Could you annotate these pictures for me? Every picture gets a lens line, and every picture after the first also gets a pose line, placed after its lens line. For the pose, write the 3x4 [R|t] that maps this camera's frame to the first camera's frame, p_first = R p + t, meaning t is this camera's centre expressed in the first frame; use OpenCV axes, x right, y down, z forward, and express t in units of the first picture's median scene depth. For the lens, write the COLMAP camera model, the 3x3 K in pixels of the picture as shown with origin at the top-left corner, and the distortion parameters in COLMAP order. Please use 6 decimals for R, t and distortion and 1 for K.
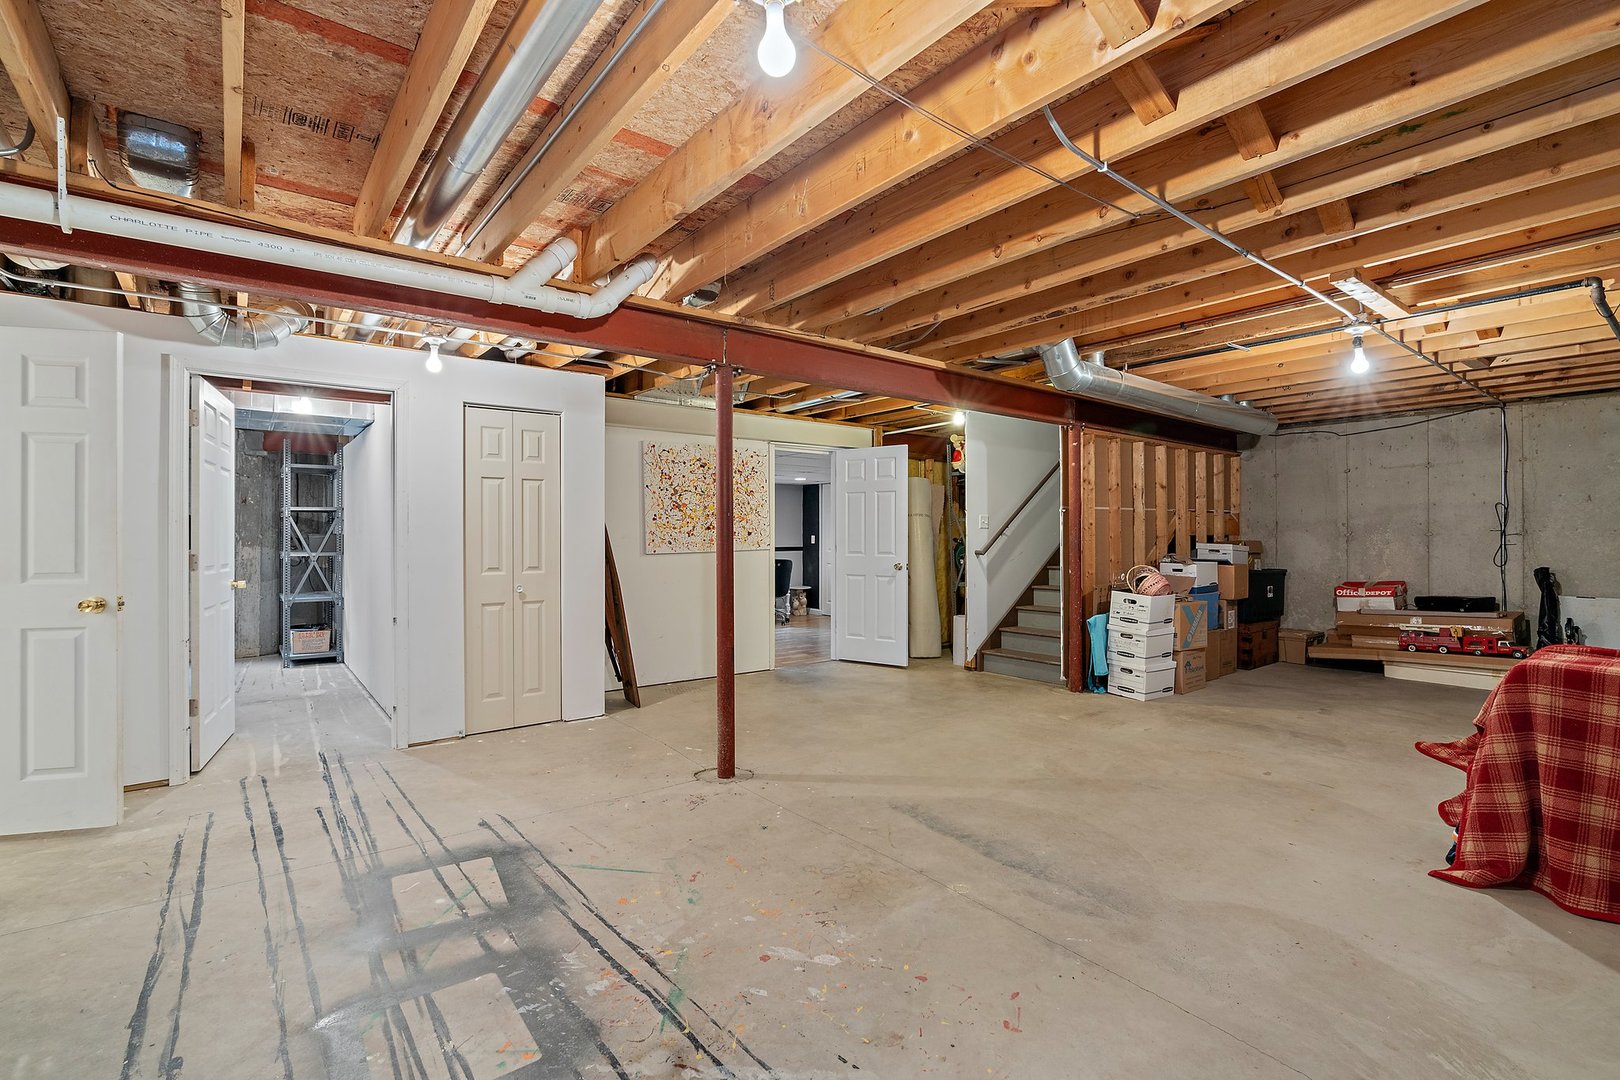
lens RADIAL K [[727.8, 0, 793.3], [0, 727.8, 537.4], [0, 0, 1]] dist [-0.031282, -0.000305]
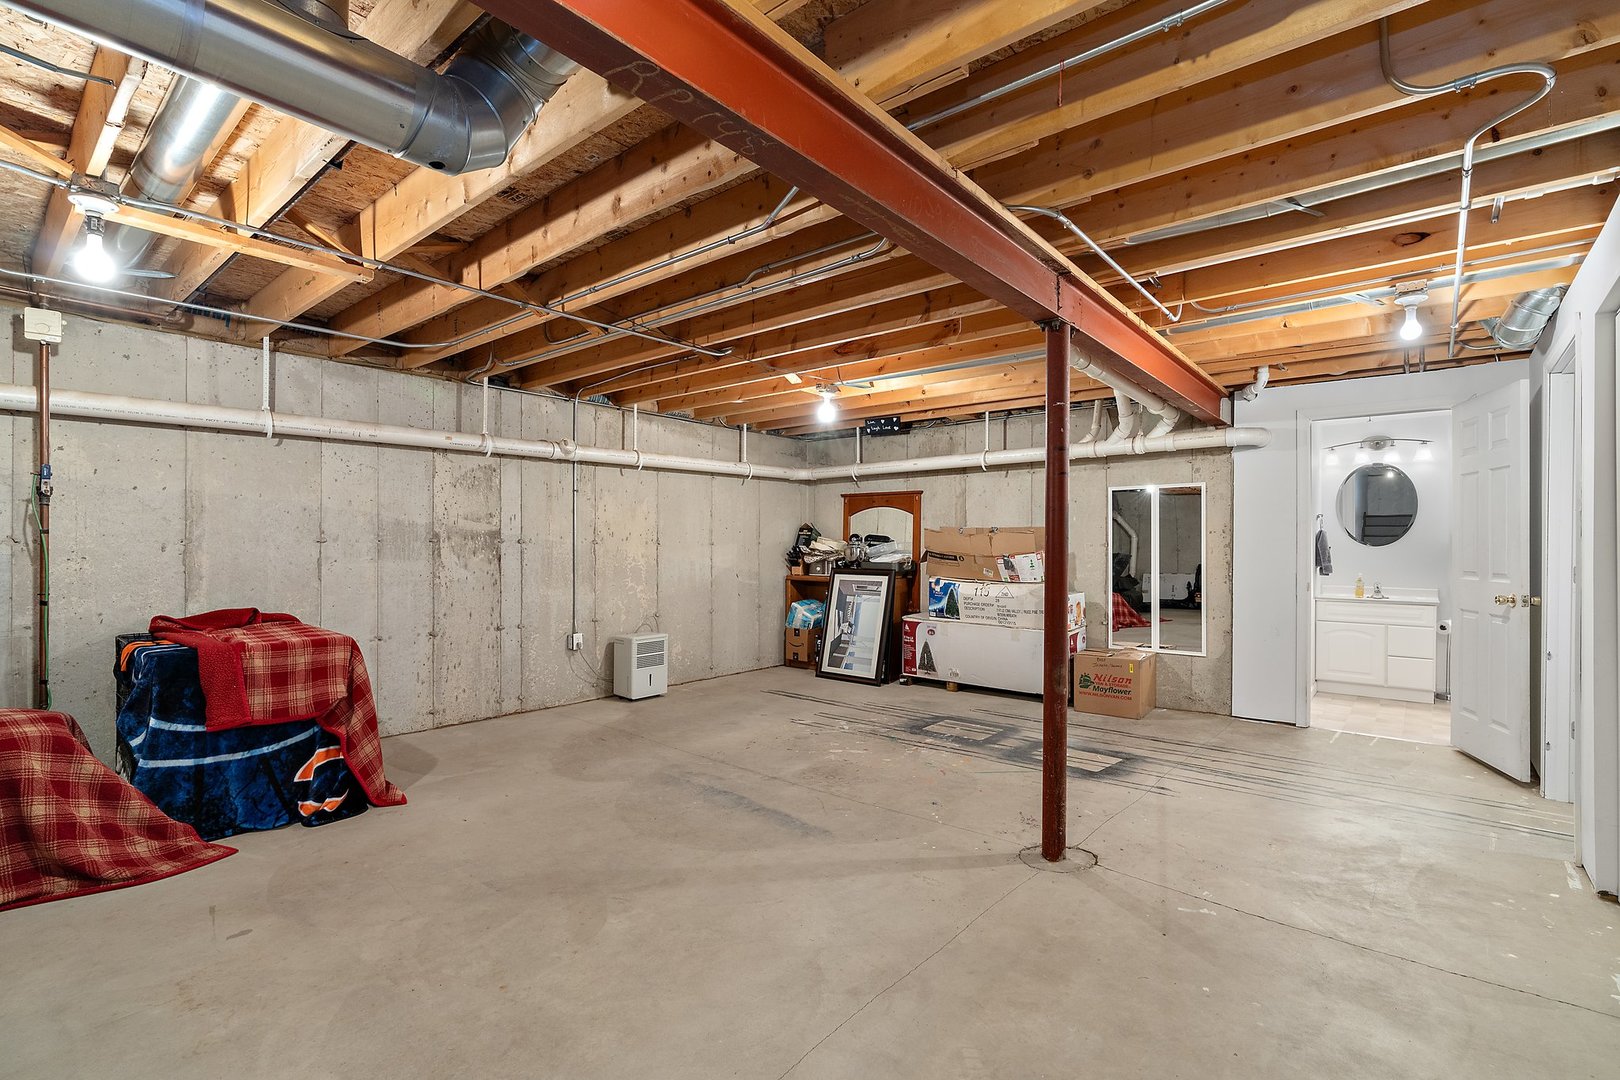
lens RADIAL K [[727.8, 0, 793.3], [0, 727.8, 537.4], [0, 0, 1]] dist [-0.031282, -0.000305]
pose [[-0.978856, -0.000772, -0.204549, 0.442070], [0.000708, 0.999974, -0.007159, 0.000012], [0.204549, -0.007153, -0.978830, 2.263224]]
